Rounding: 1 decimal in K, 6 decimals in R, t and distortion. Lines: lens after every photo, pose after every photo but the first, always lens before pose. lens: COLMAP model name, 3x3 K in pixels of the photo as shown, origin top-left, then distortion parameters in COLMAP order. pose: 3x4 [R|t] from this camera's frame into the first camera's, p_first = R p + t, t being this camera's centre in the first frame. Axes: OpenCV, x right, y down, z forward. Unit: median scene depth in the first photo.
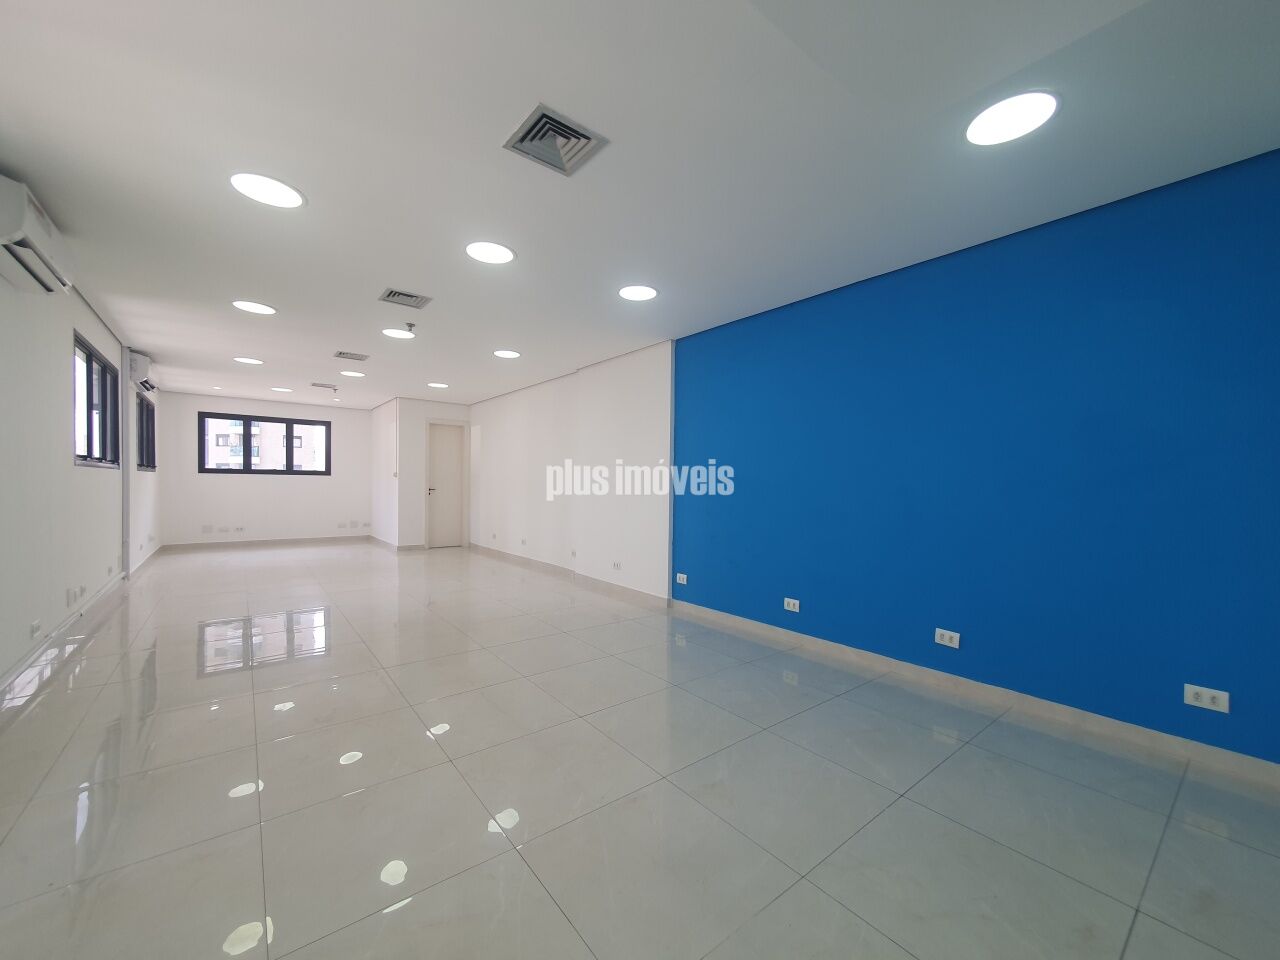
lens RADIAL K [[507.0, 0, 639.5], [0, 507.0, 494.5], [0, 0, 1]] dist [0.010554, -0.000360]
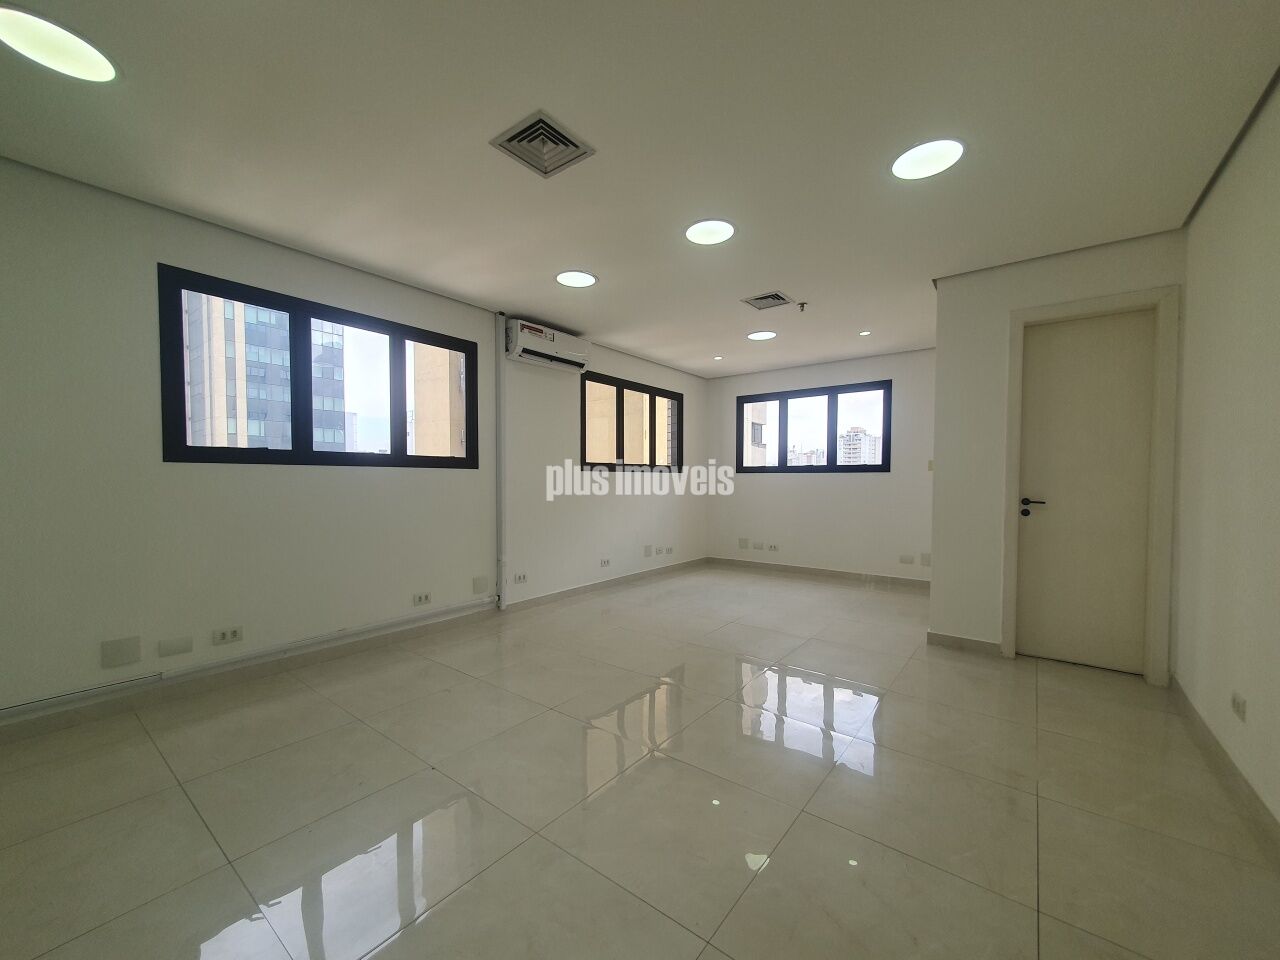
lens RADIAL K [[507.0, 0, 639.5], [0, 507.0, 494.5], [0, 0, 1]] dist [0.010554, -0.000360]
pose [[0.239979, 0.016387, -0.970640, -0.125837], [-0.018832, 0.999748, 0.012223, -0.015763], [0.970595, 0.015346, 0.240227, 0.689939]]
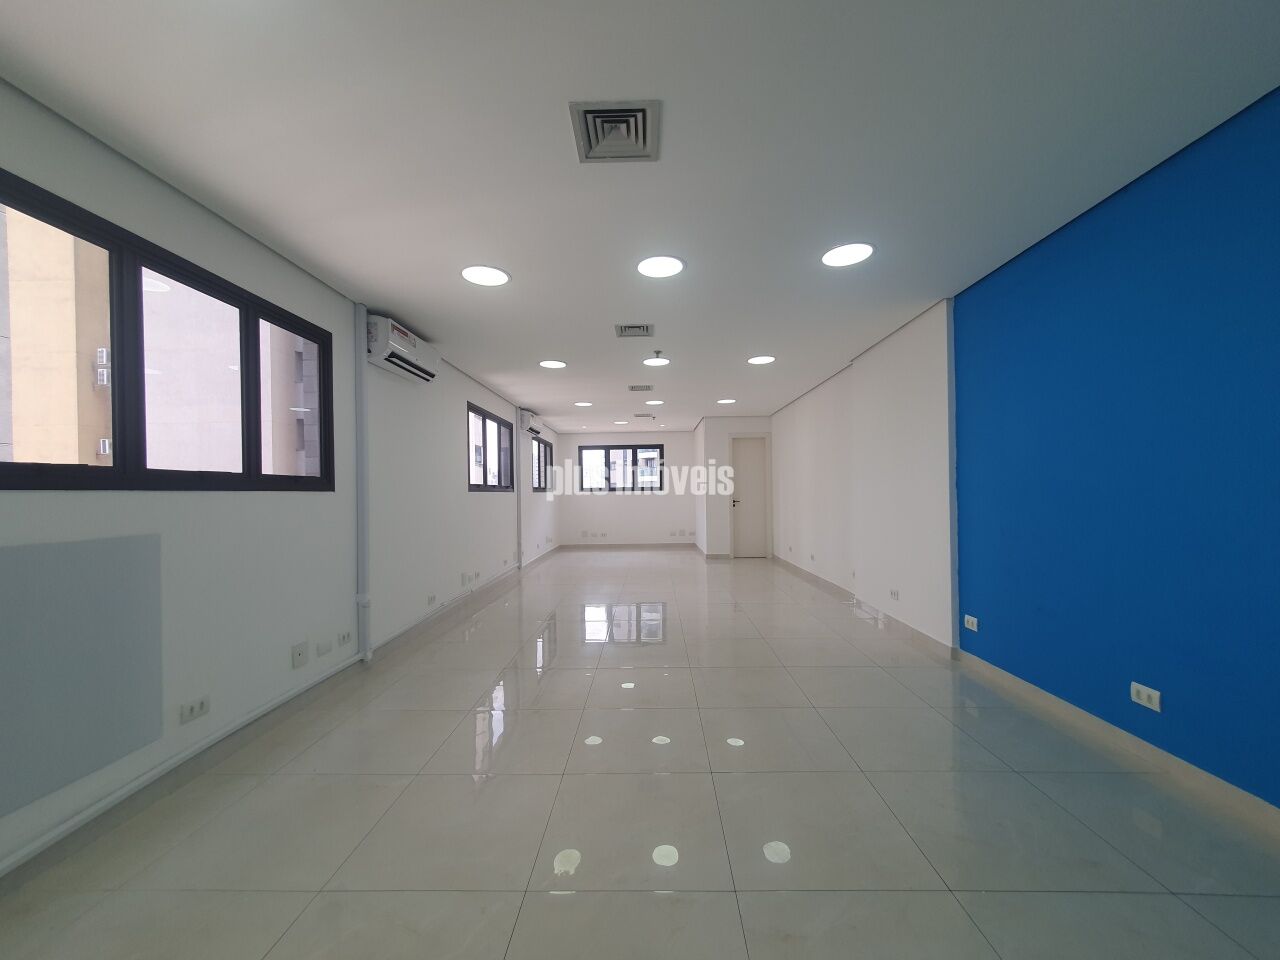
lens RADIAL K [[507.0, 0, 639.5], [0, 507.0, 494.5], [0, 0, 1]] dist [0.010554, -0.000360]
pose [[0.768816, -0.023900, -0.639023, 0.112239], [0.012769, 0.999676, -0.022025, -0.004063], [0.639342, 0.008773, 0.768872, 0.083161]]
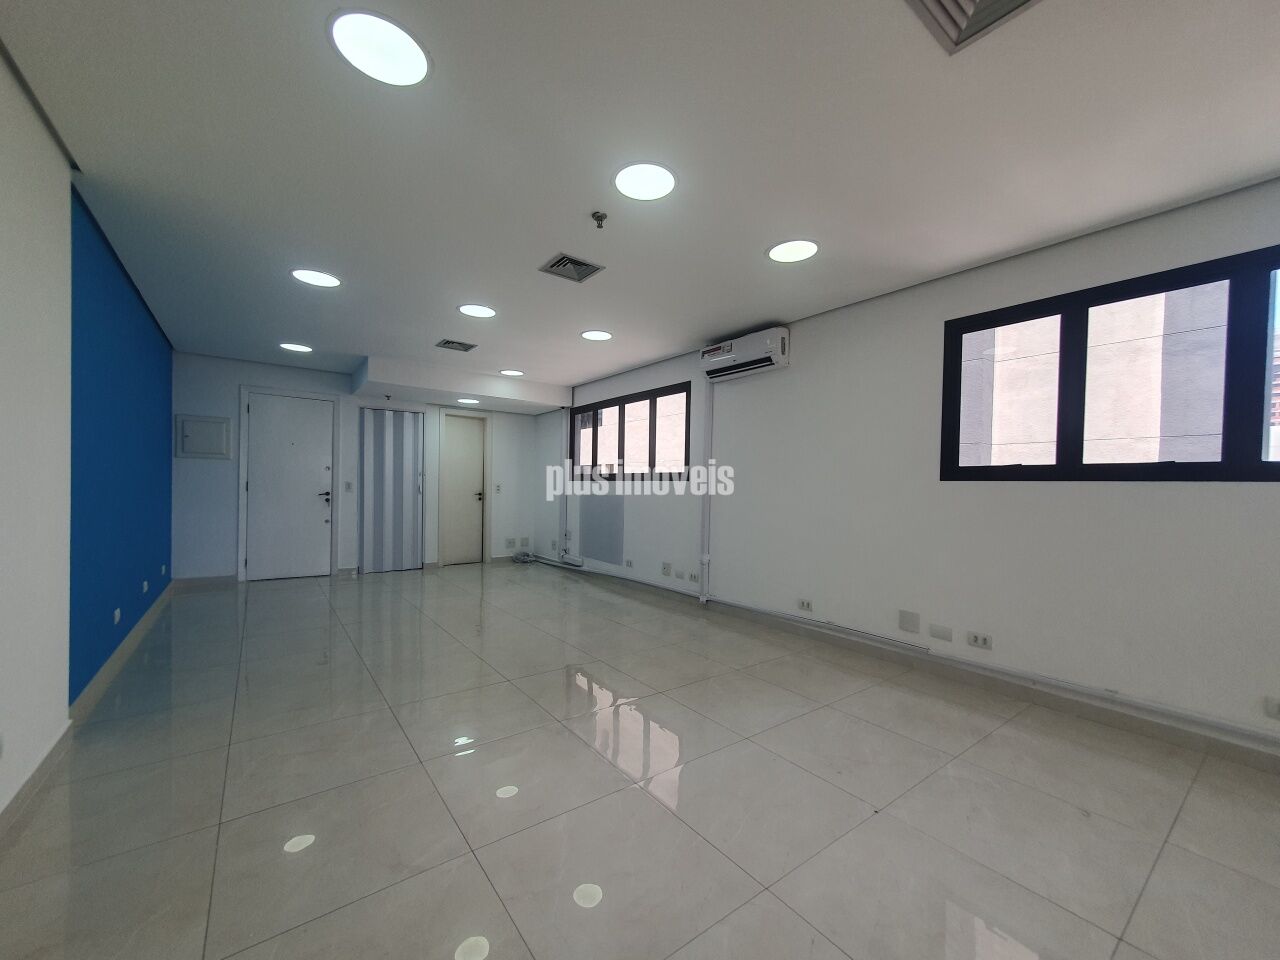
lens RADIAL K [[507.0, 0, 639.5], [0, 507.0, 494.5], [0, 0, 1]] dist [0.010554, -0.000360]
pose [[-0.999160, -0.033118, 0.024141, -0.288750], [-0.032270, 0.998877, 0.034695, -0.022259], [-0.025263, 0.033887, -0.999106, 0.883662]]
